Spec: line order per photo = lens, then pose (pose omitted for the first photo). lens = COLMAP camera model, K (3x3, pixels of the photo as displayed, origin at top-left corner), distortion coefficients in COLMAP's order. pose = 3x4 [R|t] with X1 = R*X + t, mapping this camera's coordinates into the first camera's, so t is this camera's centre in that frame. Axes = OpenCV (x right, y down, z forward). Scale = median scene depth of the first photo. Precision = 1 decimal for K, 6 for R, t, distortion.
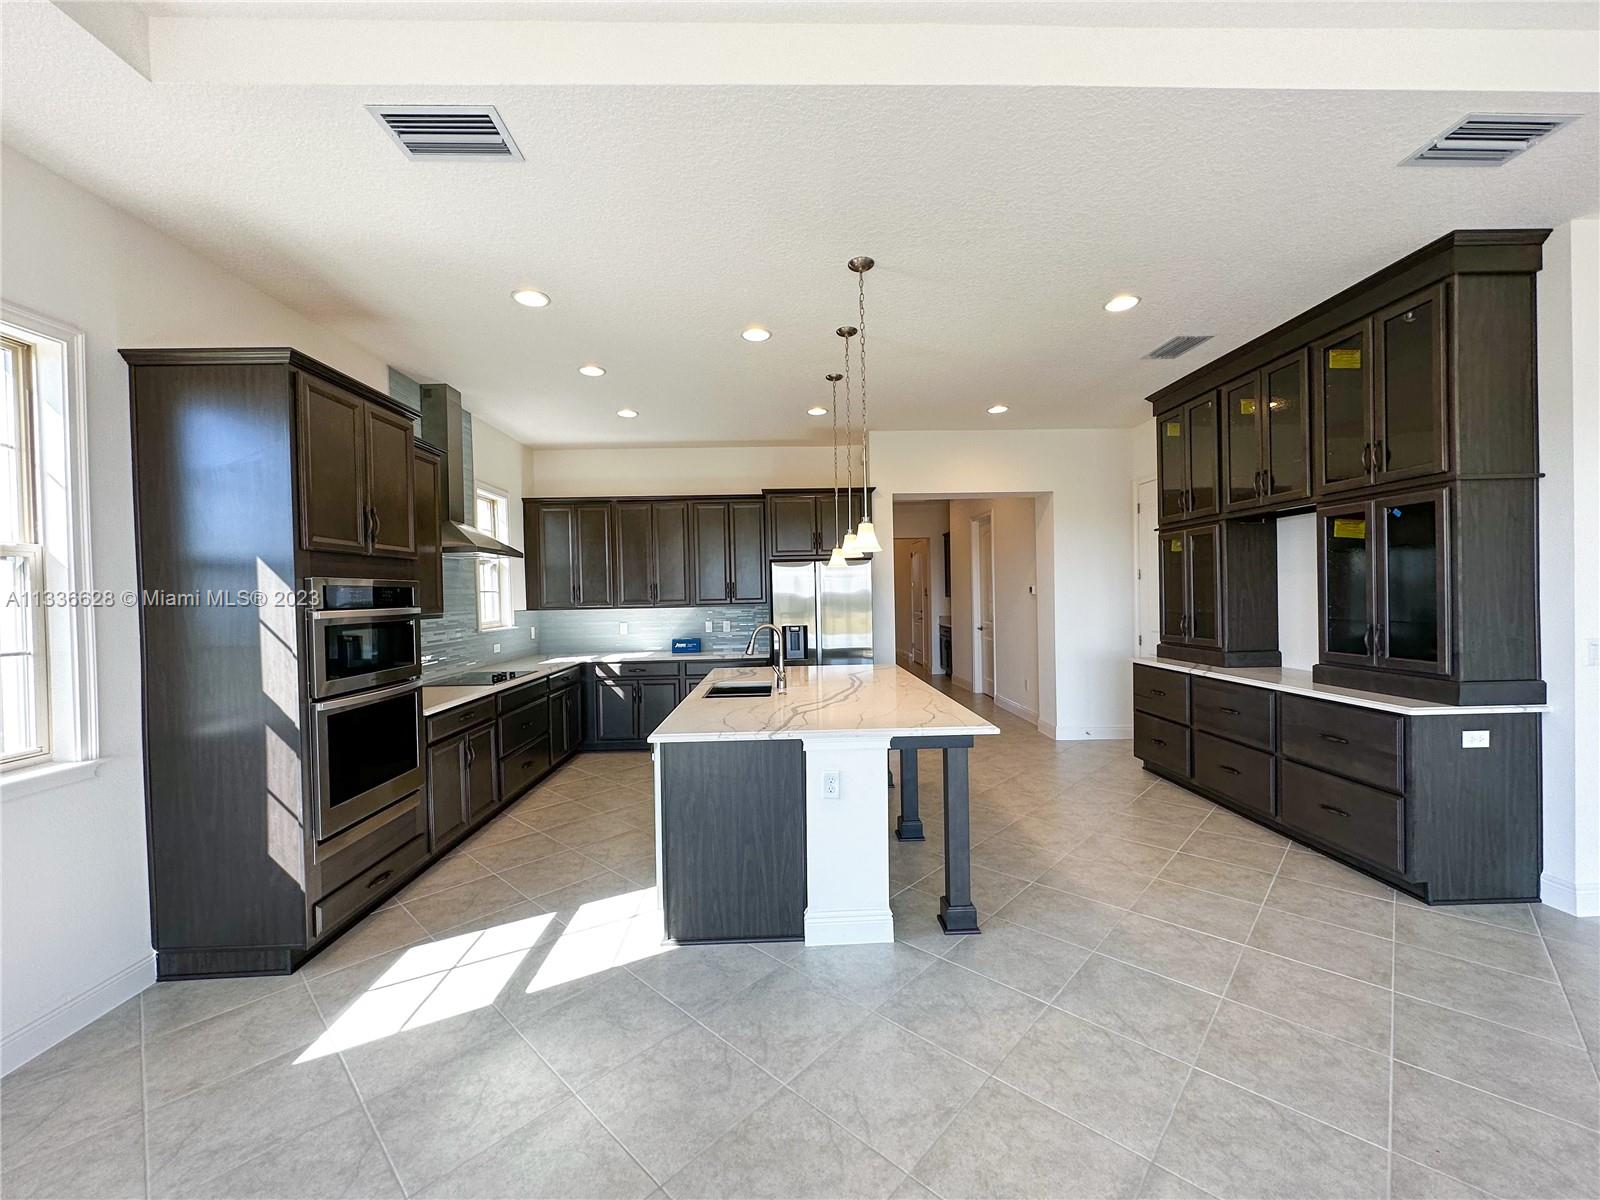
lens RADIAL K [[640.2, 0, 795.3], [0, 640.2, 601.2], [0, 0, 1]] dist [-0.001278, 0.000853]
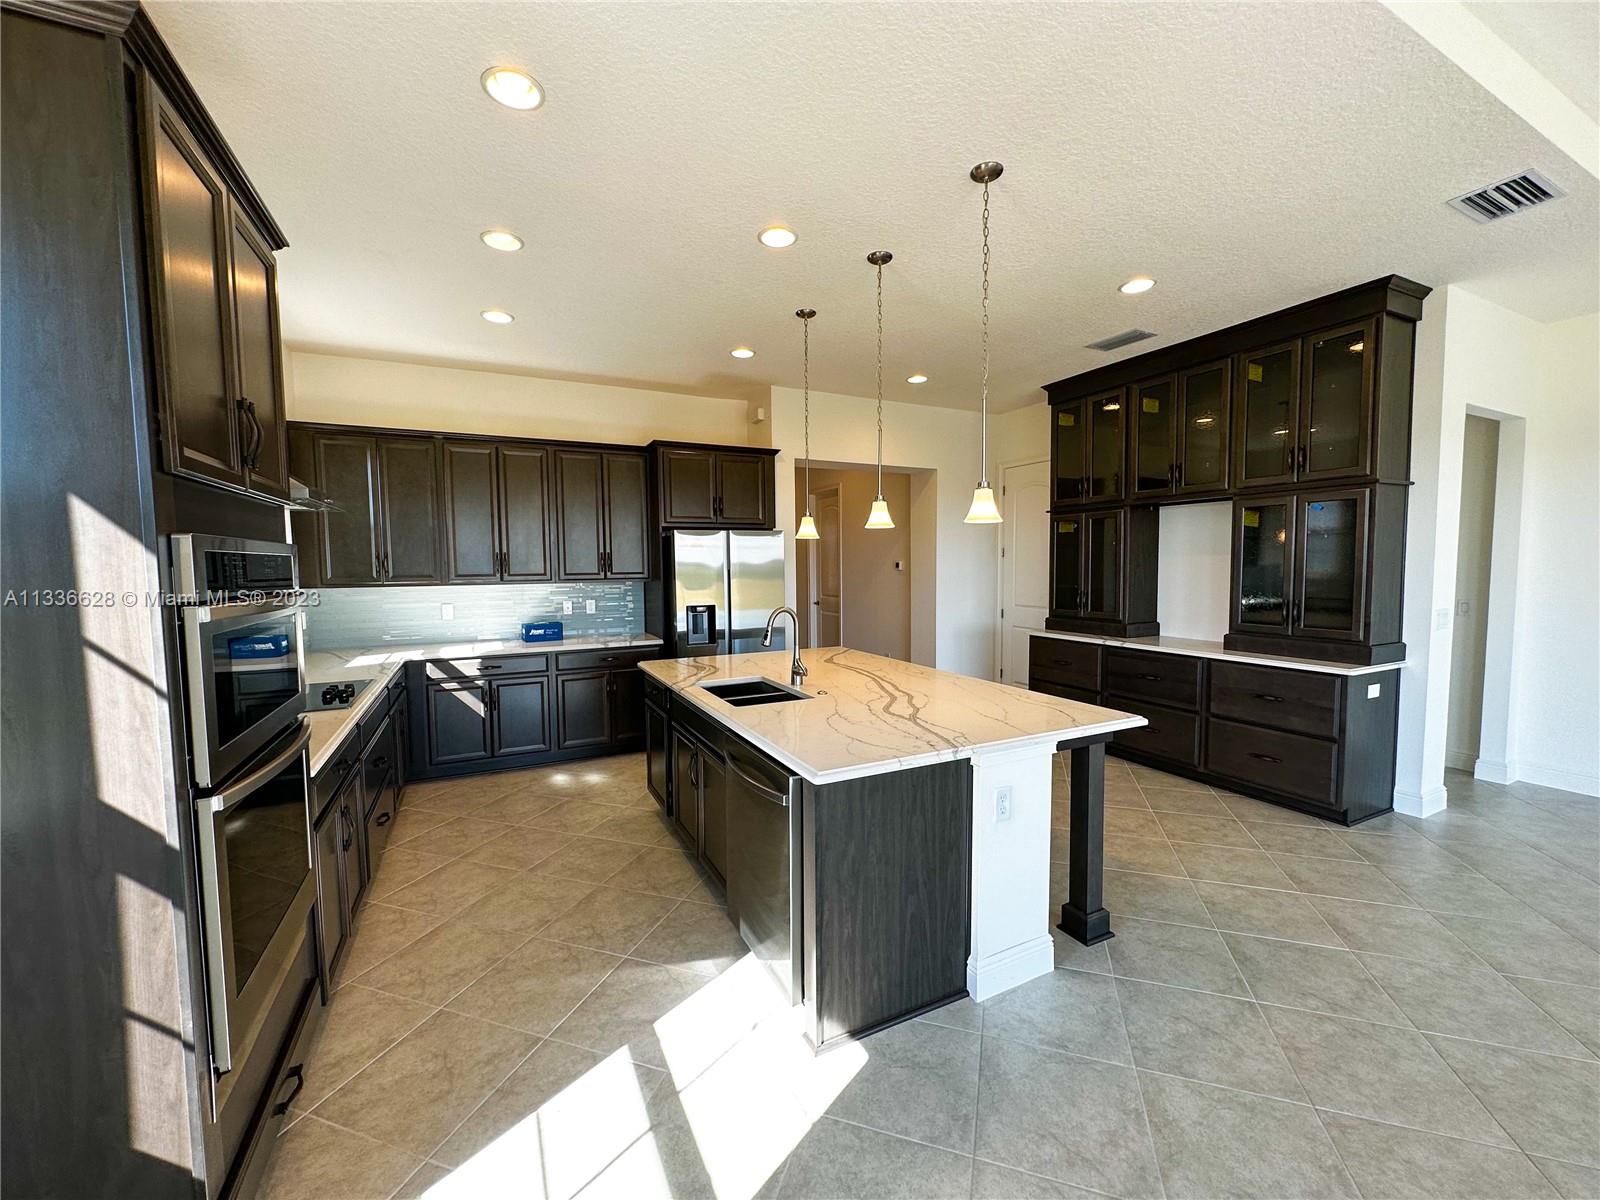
lens RADIAL K [[640.2, 0, 801.4], [0, 640.2, 605.8], [0, 0, 1]] dist [-0.001278, 0.000853]
pose [[0.906863, -0.016339, 0.421109, -0.416692], [-0.005319, 0.998725, 0.050205, -0.008173], [-0.421392, -0.047768, 0.905620, 0.294681]]
